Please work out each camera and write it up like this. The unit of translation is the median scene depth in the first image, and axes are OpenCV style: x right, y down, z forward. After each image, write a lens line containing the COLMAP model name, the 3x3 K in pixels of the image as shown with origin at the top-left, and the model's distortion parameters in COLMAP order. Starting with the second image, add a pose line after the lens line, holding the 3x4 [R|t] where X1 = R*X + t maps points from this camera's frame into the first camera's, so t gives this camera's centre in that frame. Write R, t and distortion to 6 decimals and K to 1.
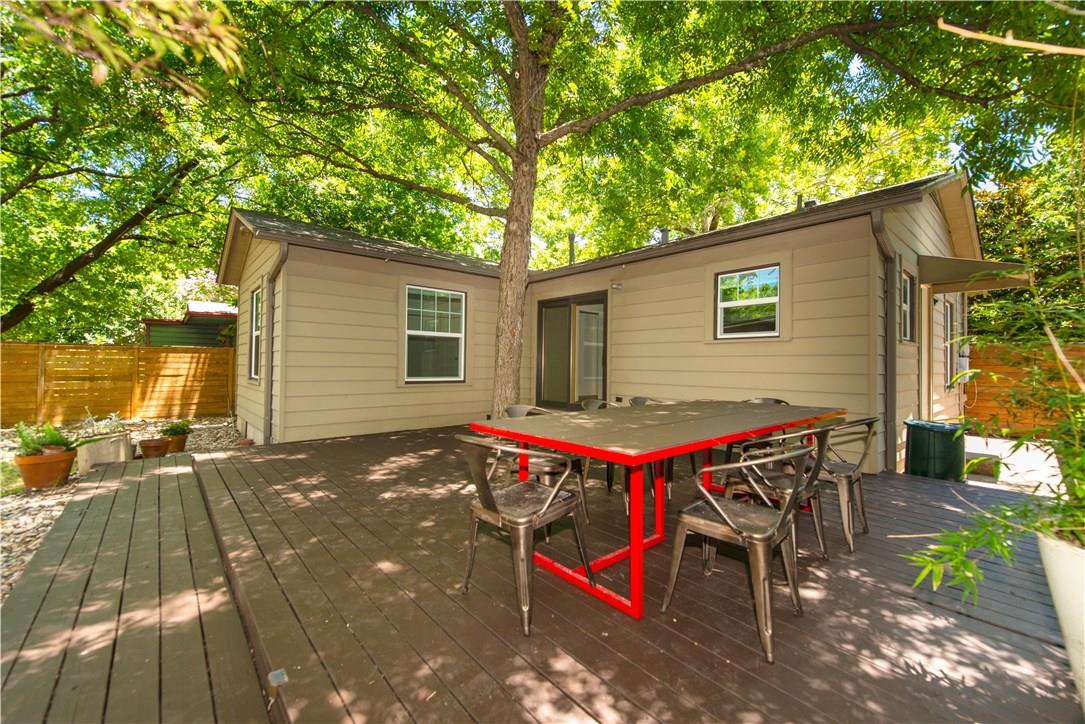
lens RADIAL K [[432.8, 0, 542.2], [0, 432.8, 358.5], [0, 0, 1]] dist [0.021739, -0.005613]
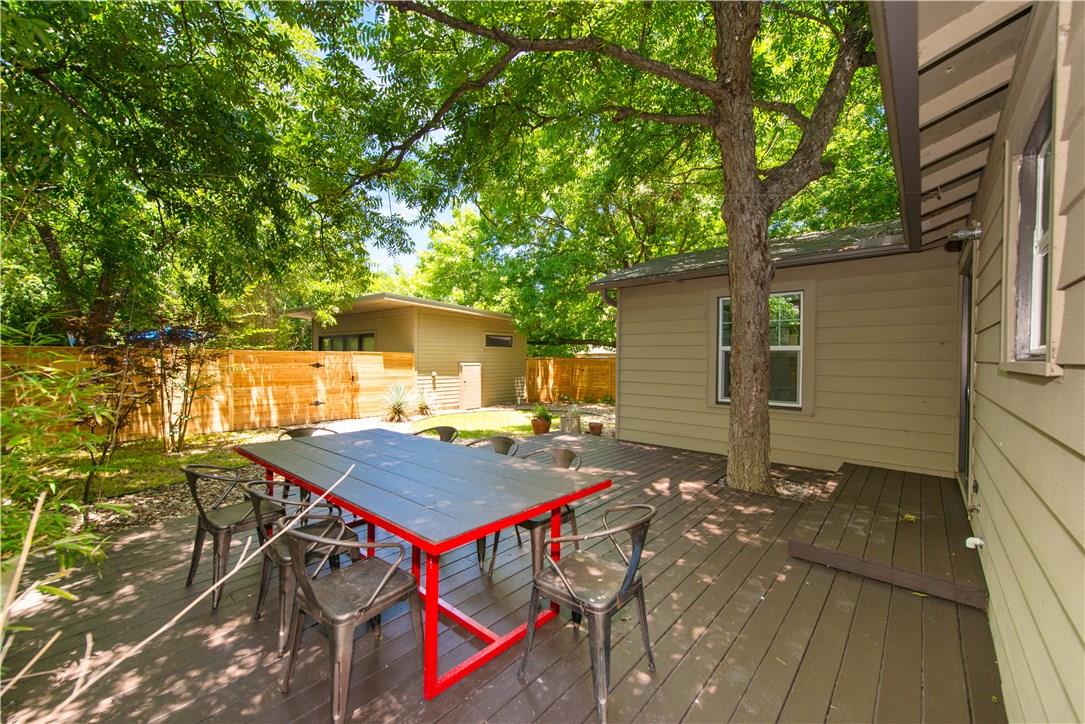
lens RADIAL K [[432.8, 0, 542.2], [0, 432.8, 358.5], [0, 0, 1]] dist [0.021739, -0.005613]
pose [[0.134521, -0.004471, -0.990901, 0.473416], [0.007529, 0.999966, -0.003490, -0.033678], [0.990882, -0.006991, 0.134550, 0.423845]]
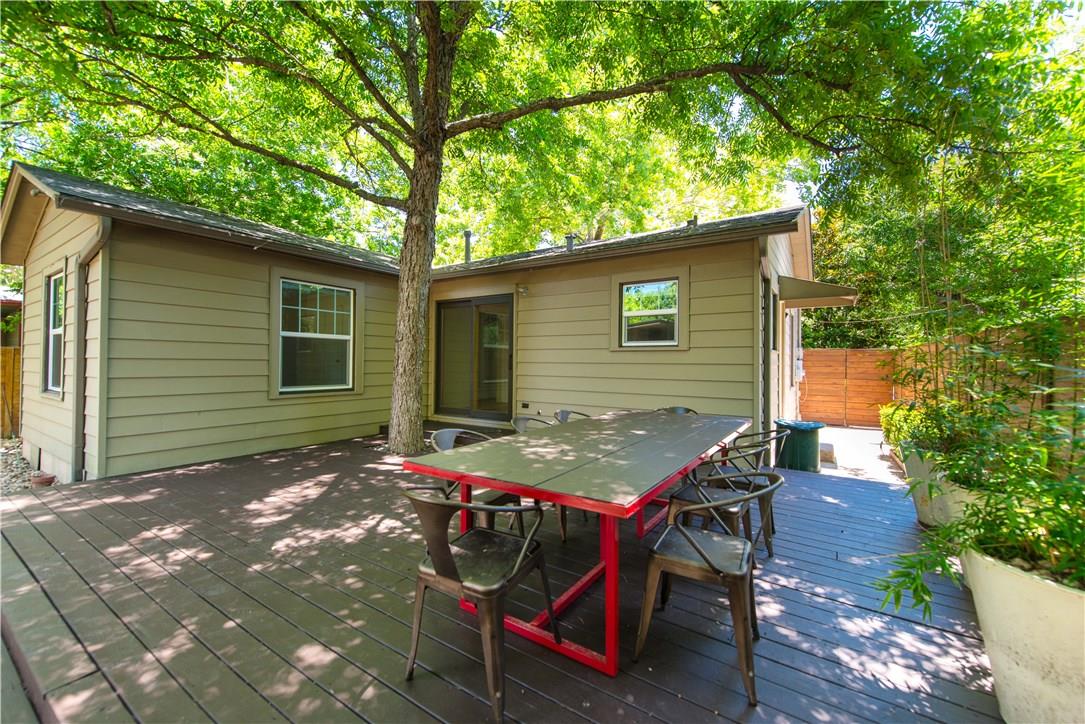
lens RADIAL K [[432.8, 0, 542.2], [0, 432.8, 358.5], [0, 0, 1]] dist [0.021739, -0.005613]
pose [[0.964754, -0.000535, 0.263152, -0.037908], [-0.001679, 0.999965, 0.008189, -0.017427], [-0.263147, -0.008342, 0.964720, 0.035616]]
